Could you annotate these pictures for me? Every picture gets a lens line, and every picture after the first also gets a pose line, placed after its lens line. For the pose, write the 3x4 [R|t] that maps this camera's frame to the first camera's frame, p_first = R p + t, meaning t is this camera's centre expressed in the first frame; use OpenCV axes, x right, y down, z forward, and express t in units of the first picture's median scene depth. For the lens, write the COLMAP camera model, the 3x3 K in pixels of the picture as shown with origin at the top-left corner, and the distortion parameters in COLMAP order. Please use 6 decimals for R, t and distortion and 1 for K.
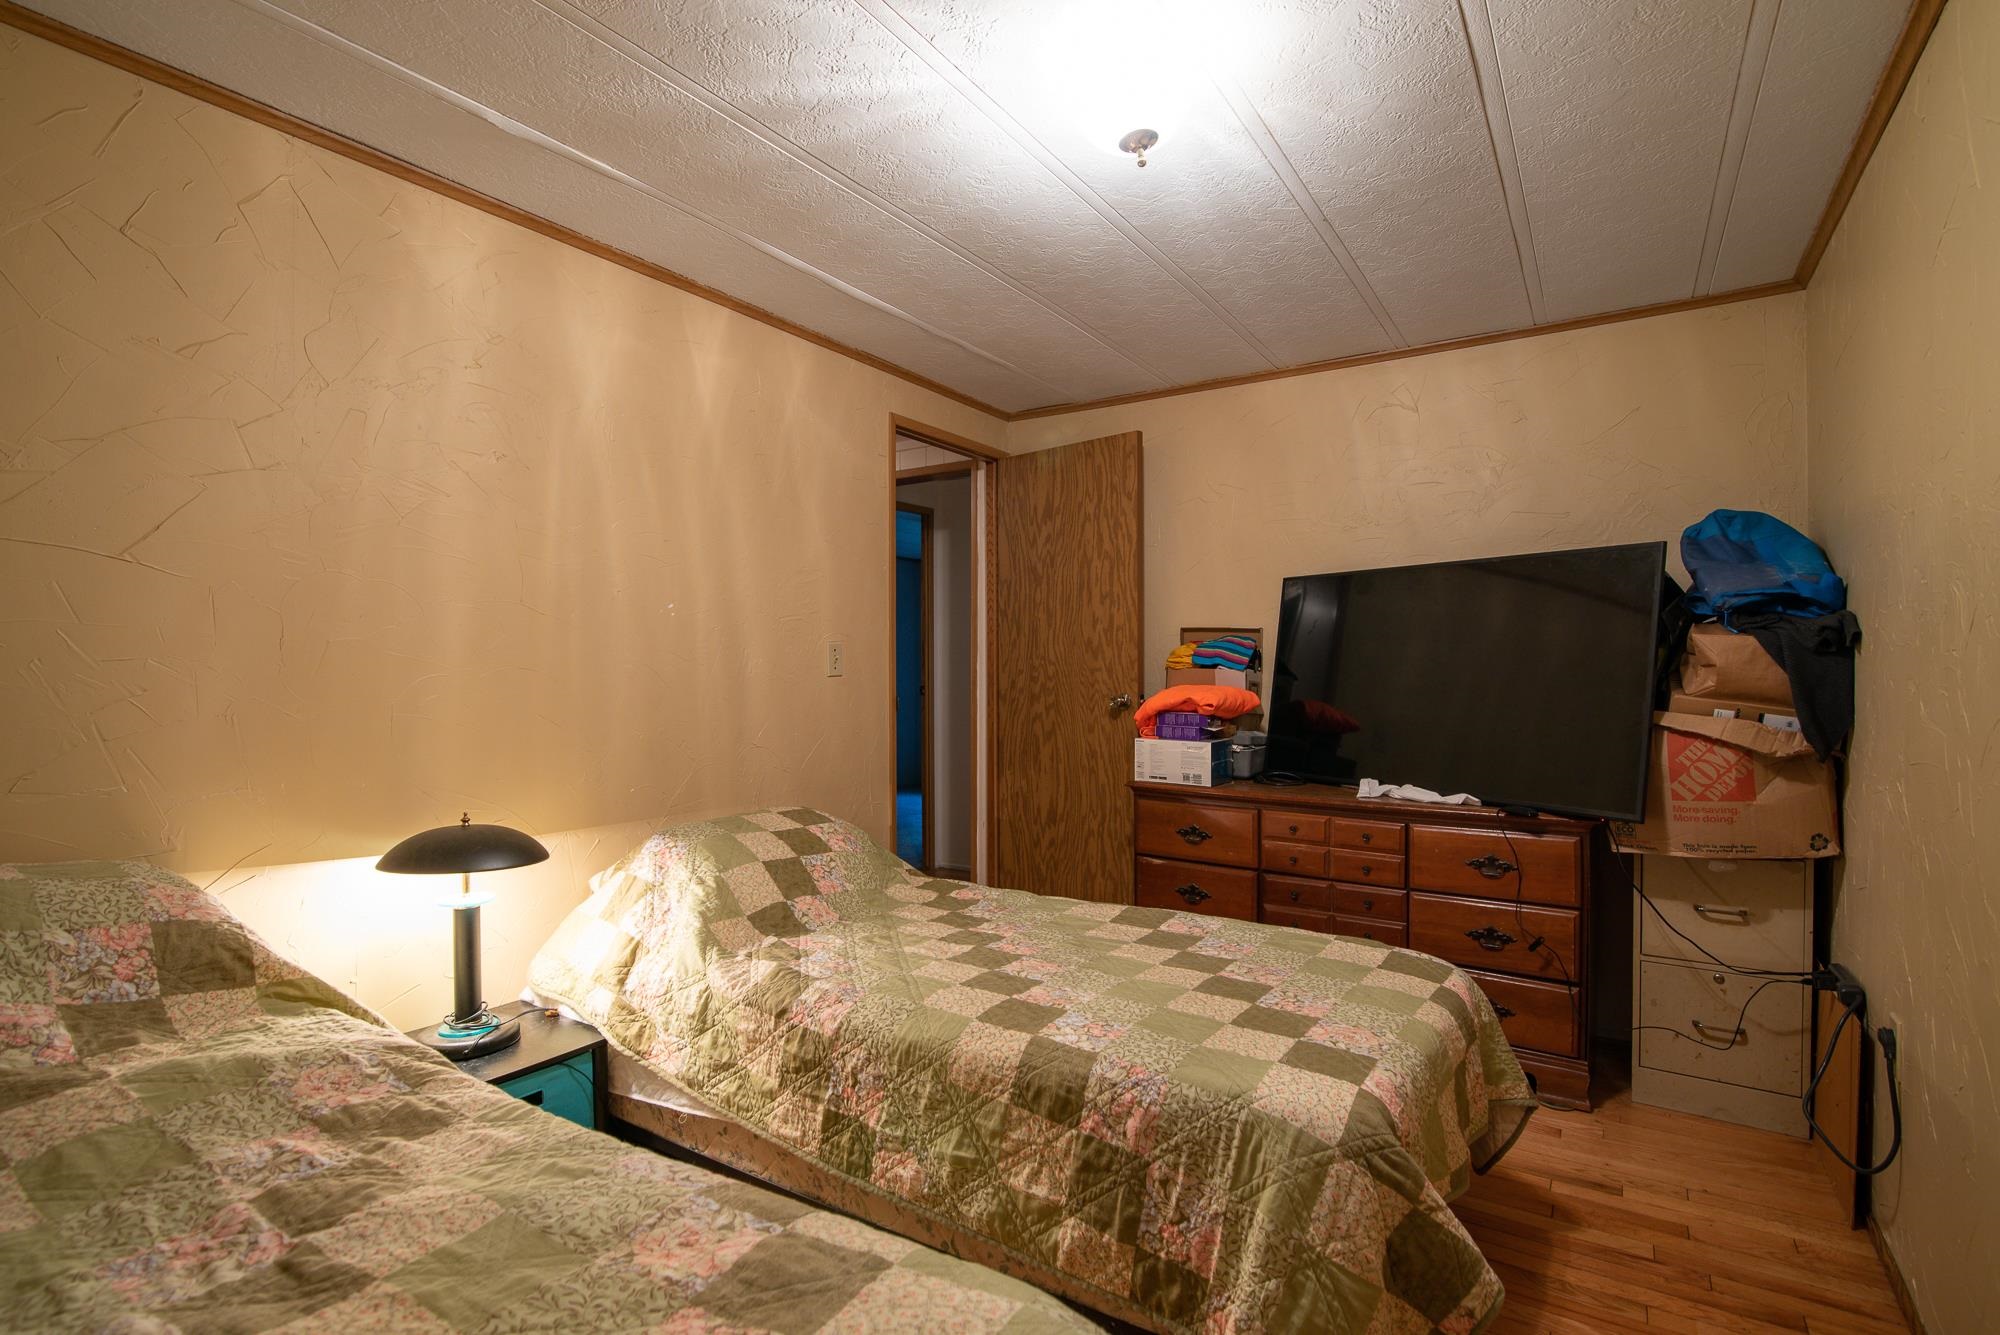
lens RADIAL K [[936.3, 0, 1000.1], [0, 936.3, 672.9], [0, 0, 1]] dist [-0.002072, -0.000213]
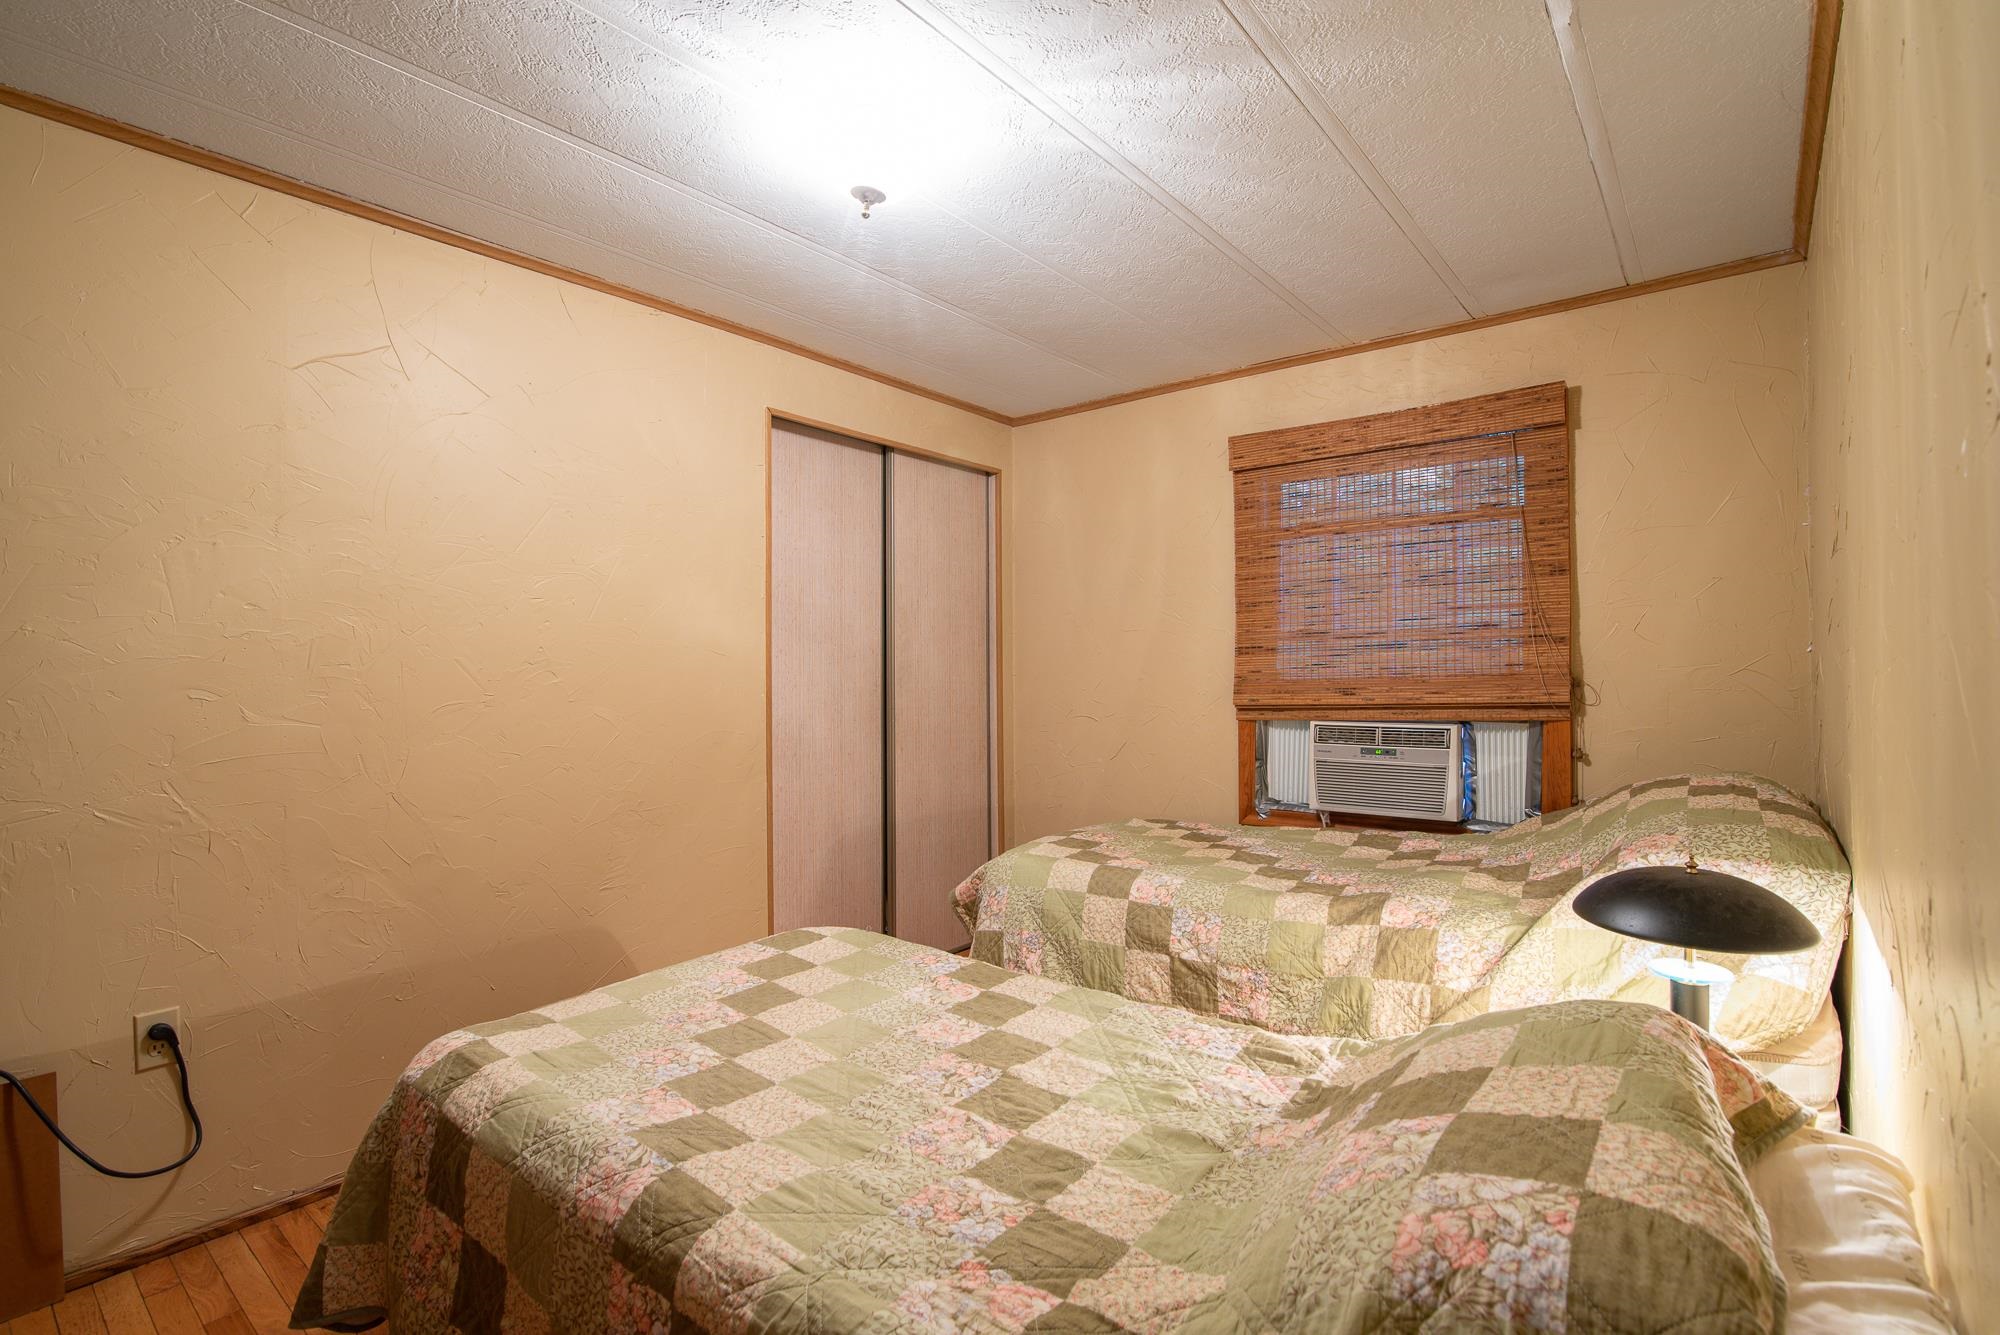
lens RADIAL K [[936.3, 0, 1000.0], [0, 936.3, 673.1], [0, 0, 1]] dist [-0.002072, -0.000213]
pose [[-0.994250, 0.010907, 0.106523, -0.107153], [0.011515, 0.999921, 0.005095, -0.009635], [-0.106459, 0.006292, -0.994297, 1.871510]]
